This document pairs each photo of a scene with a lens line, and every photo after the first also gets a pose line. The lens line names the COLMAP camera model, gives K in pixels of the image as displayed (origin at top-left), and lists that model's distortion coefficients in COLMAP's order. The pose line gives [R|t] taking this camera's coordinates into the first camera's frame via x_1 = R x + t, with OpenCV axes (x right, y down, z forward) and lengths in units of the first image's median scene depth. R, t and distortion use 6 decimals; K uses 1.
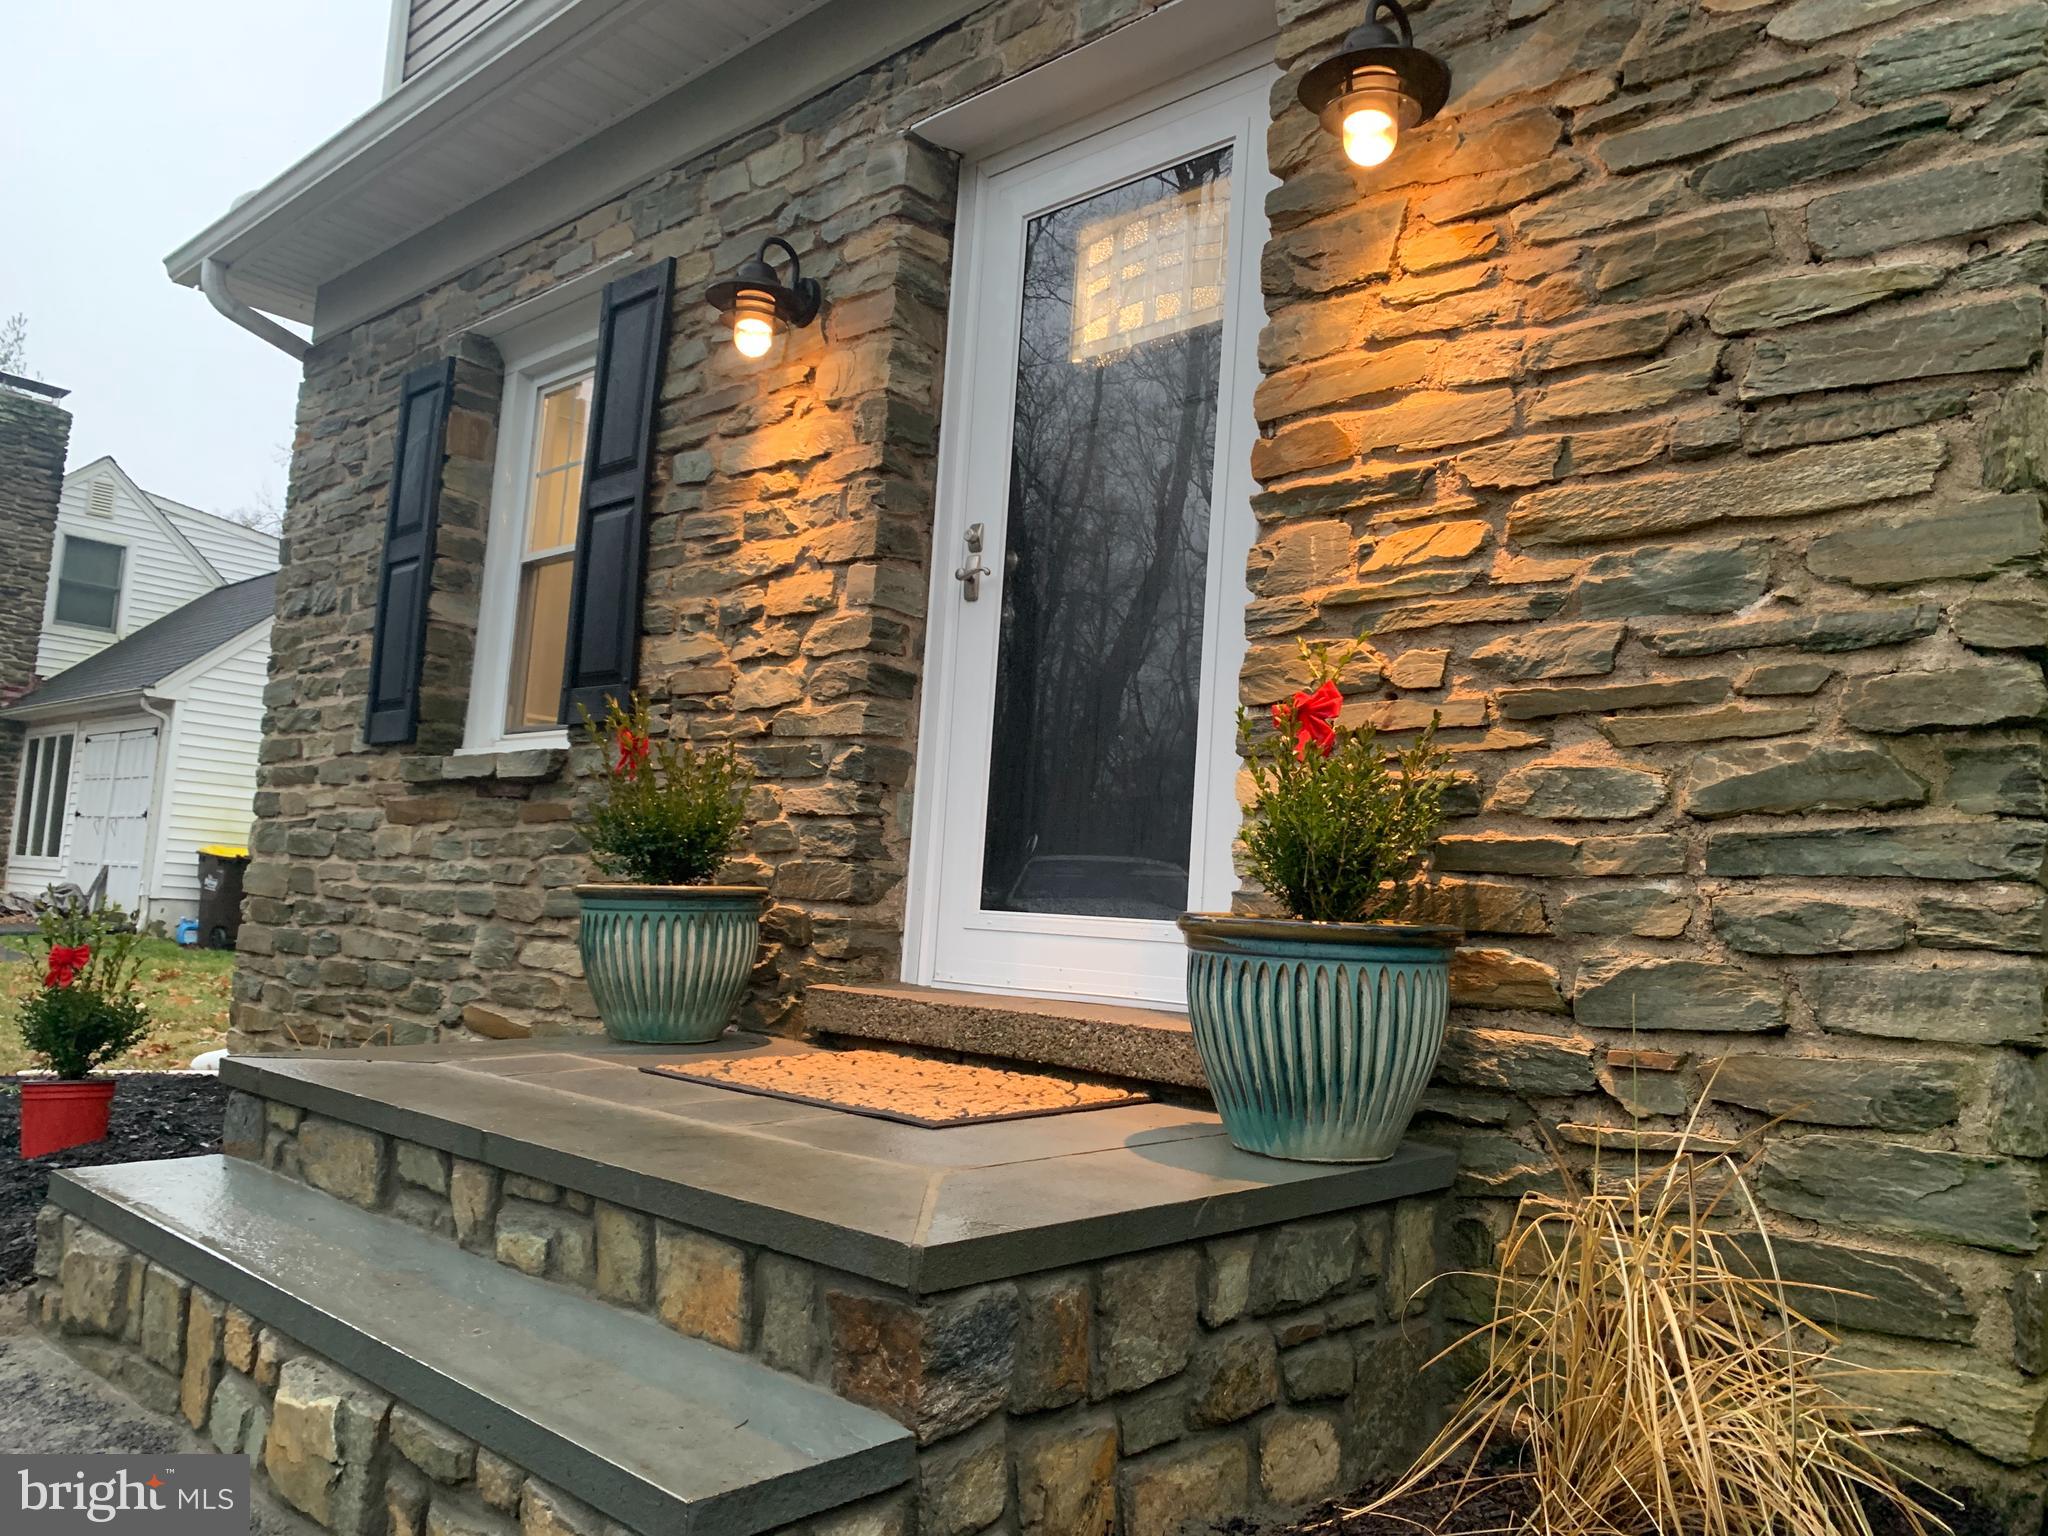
lens RADIAL K [[1565.8, 0, 1046.9], [0, 1565.8, 774.5], [0, 0, 1]] dist [0.044632, -0.039213]
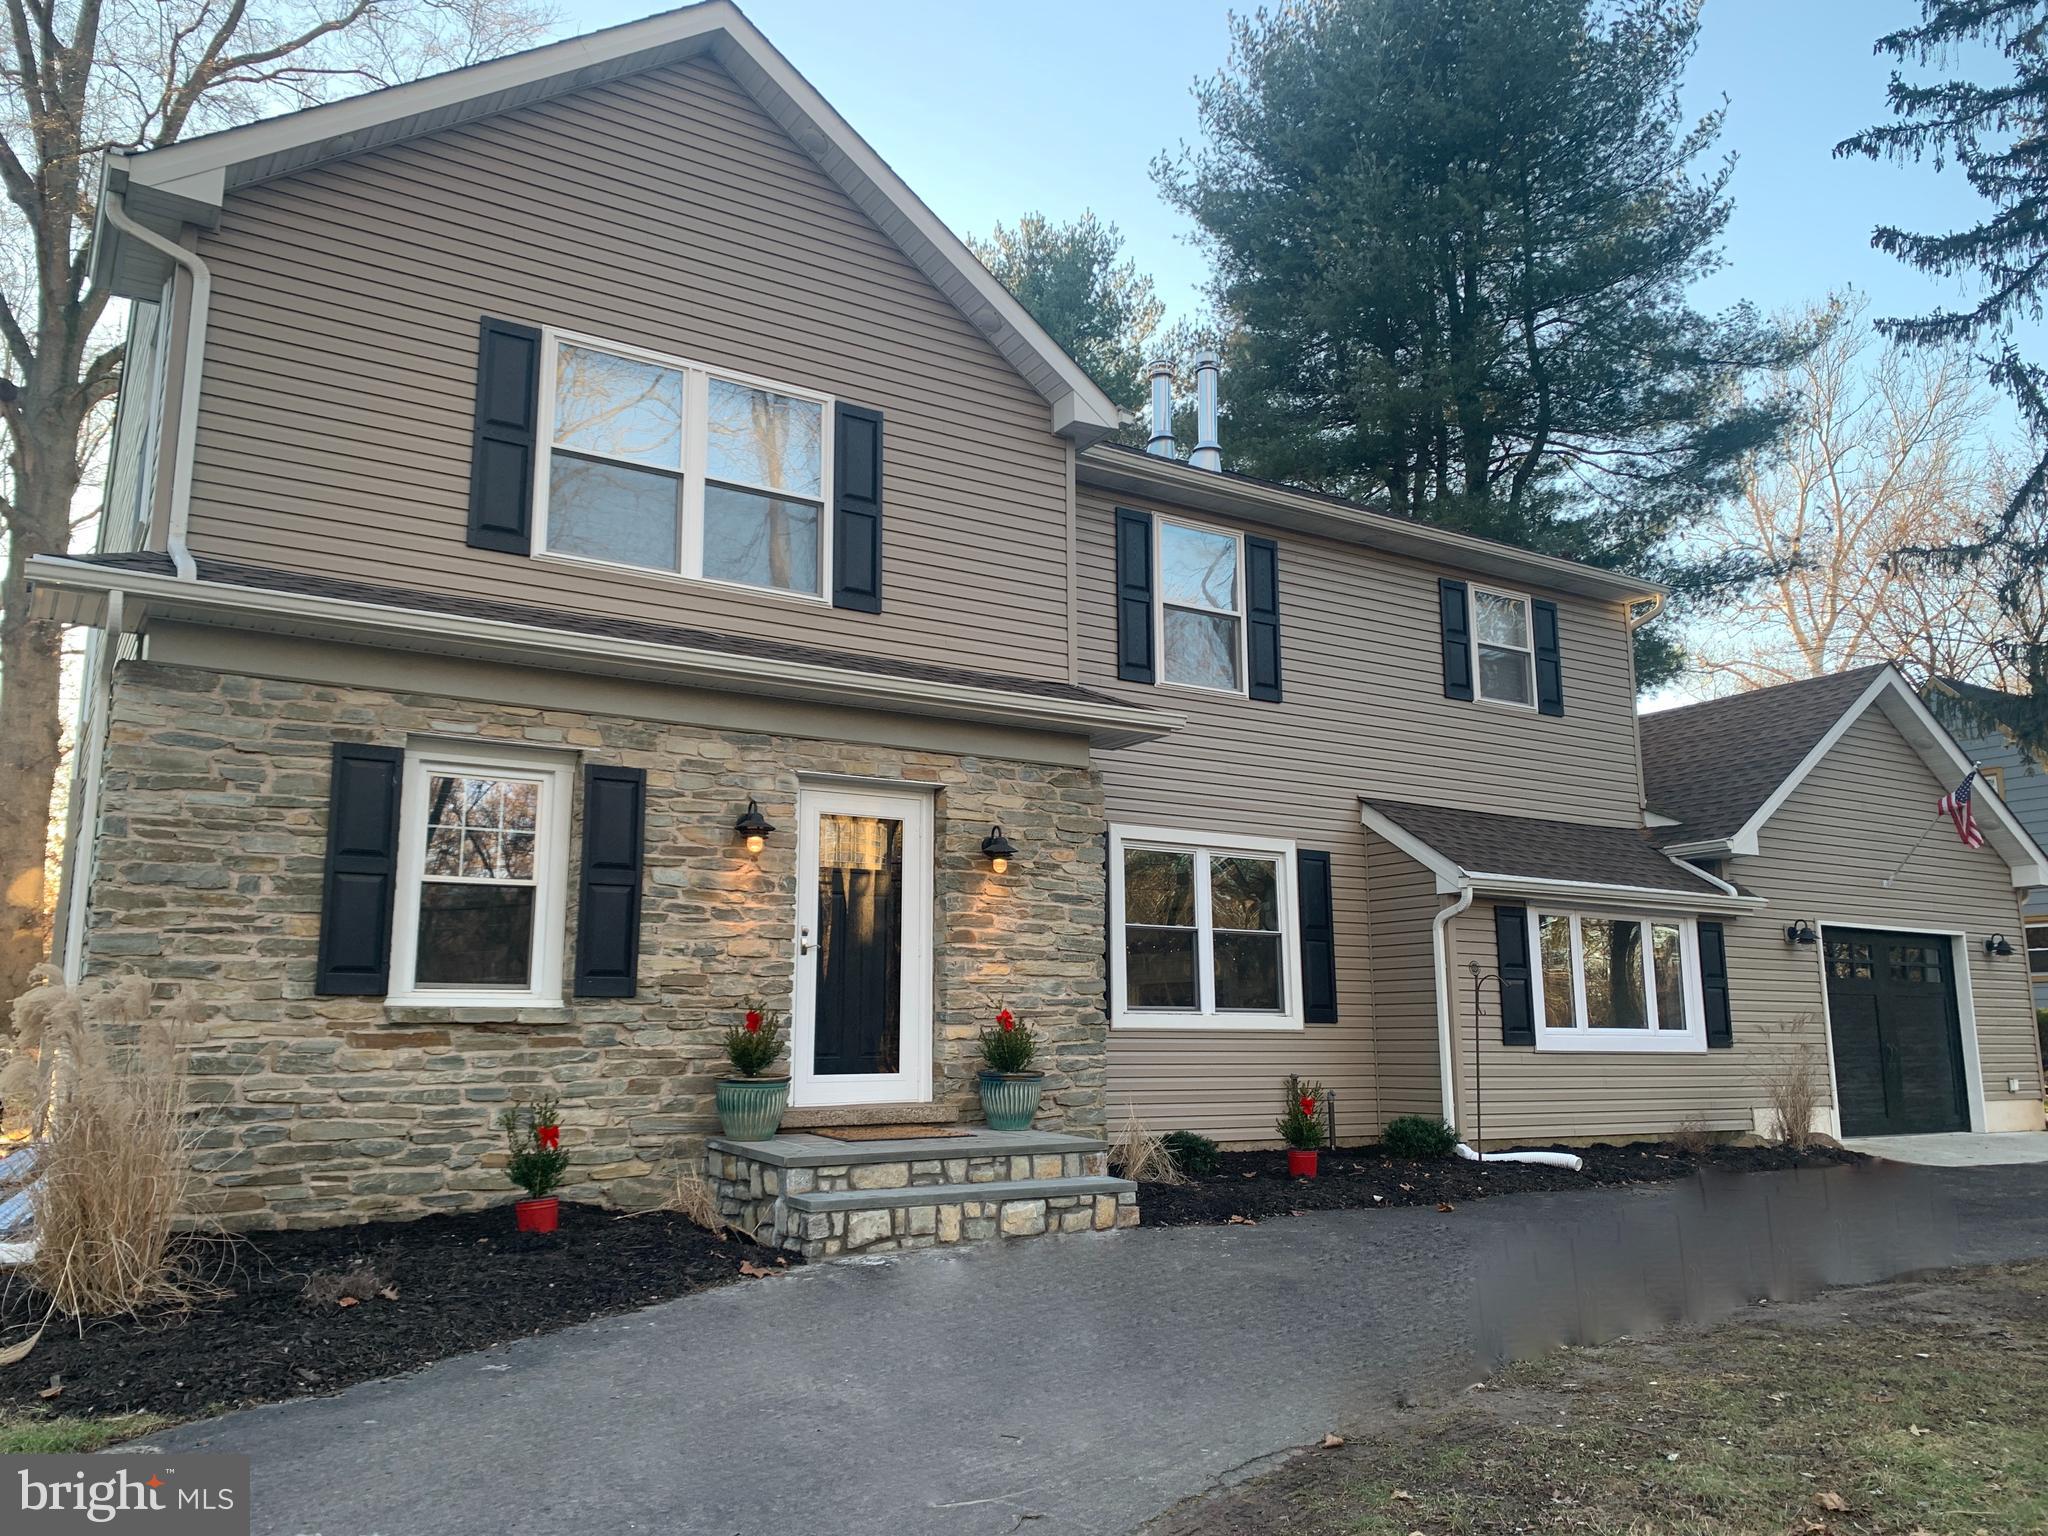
lens RADIAL K [[1542.1, 0, 996.9], [0, 1542.1, 754.5], [0, 0, 1]] dist [0.084490, -0.154666]
pose [[0.251028, 0.113564, 0.961295, -3.319513], [-0.076291, 0.992326, -0.097308, -0.289235], [-0.964969, -0.048911, 0.257765, 0.036695]]
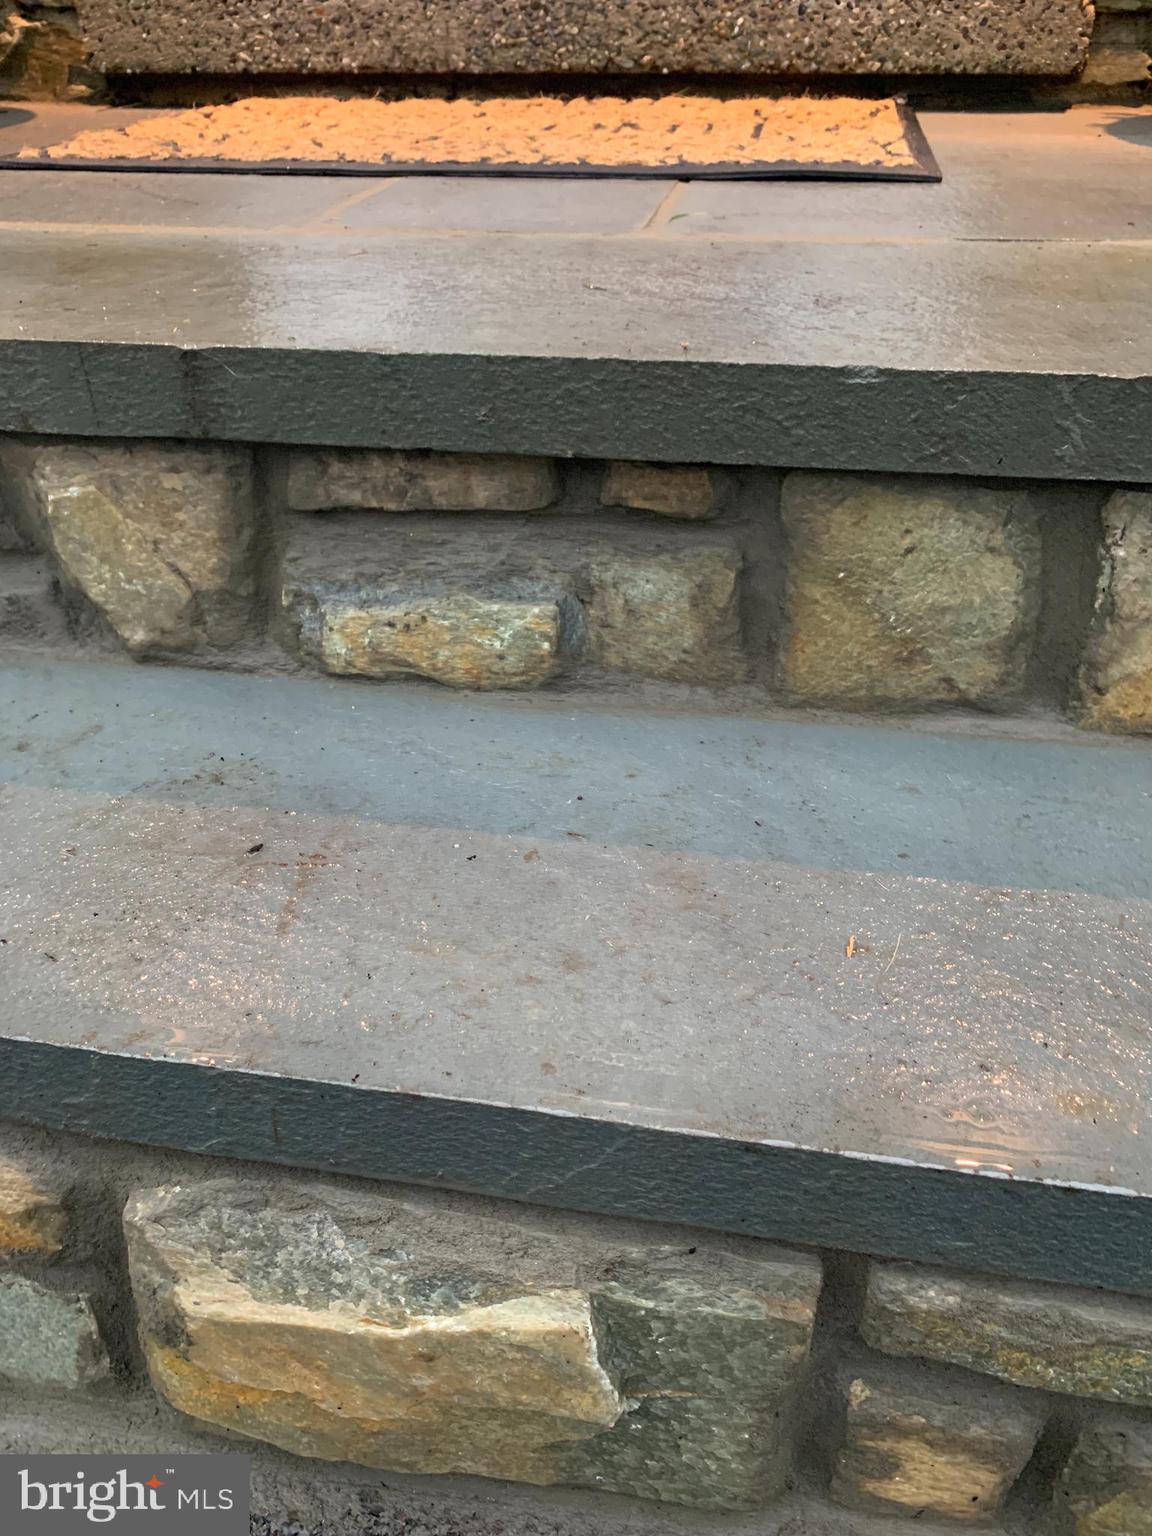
lens RADIAL K [[1176.8, 0, 573.7], [0, 1176.8, 777.3], [0, 0, 1]] dist [0.001363, 0.005410]
pose [[0.834366, -0.348192, 0.427311, -0.358473], [0.005170, 0.780133, 0.625592, 0.121565], [-0.551186, -0.519764, 0.652717, 0.634492]]
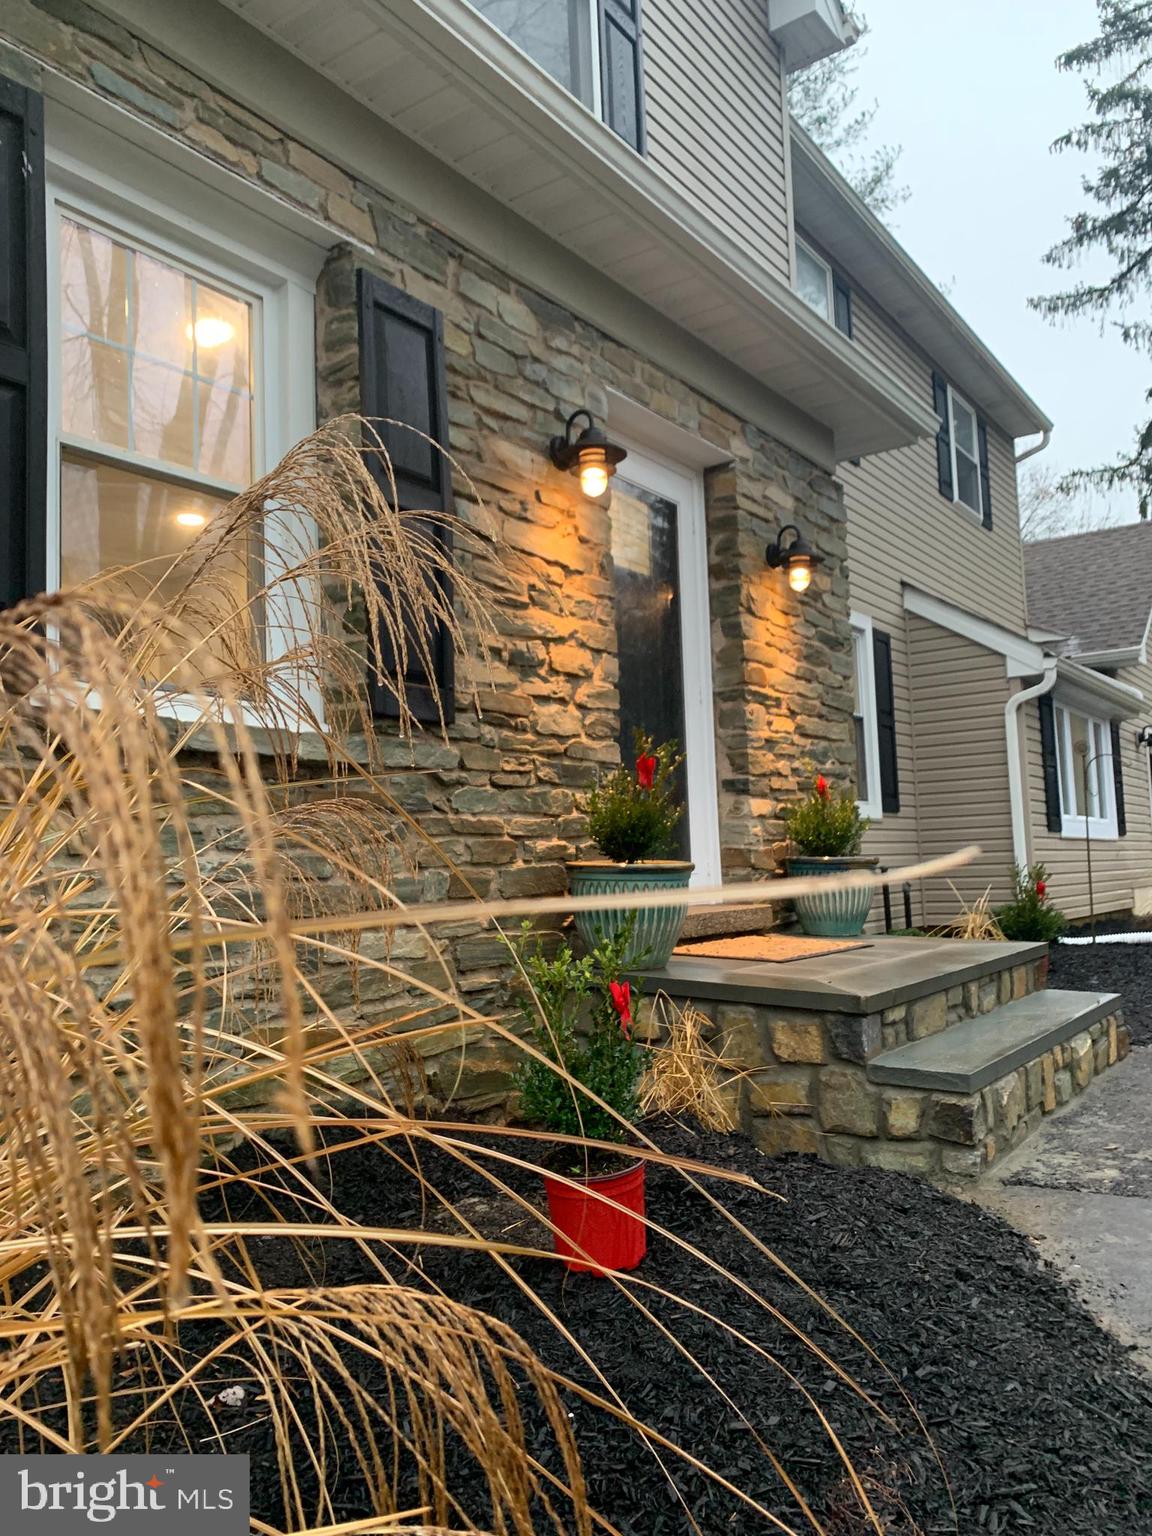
lens RADIAL K [[1172.1, 0, 578.2], [0, 1172.1, 774.6], [0, 0, 1]] dist [0.102154, -0.172964]
pose [[-0.147181, 0.020846, 0.988890, -1.721645], [-0.070295, 0.997029, -0.031480, 0.035578], [-0.986608, -0.074147, -0.145279, 1.586983]]
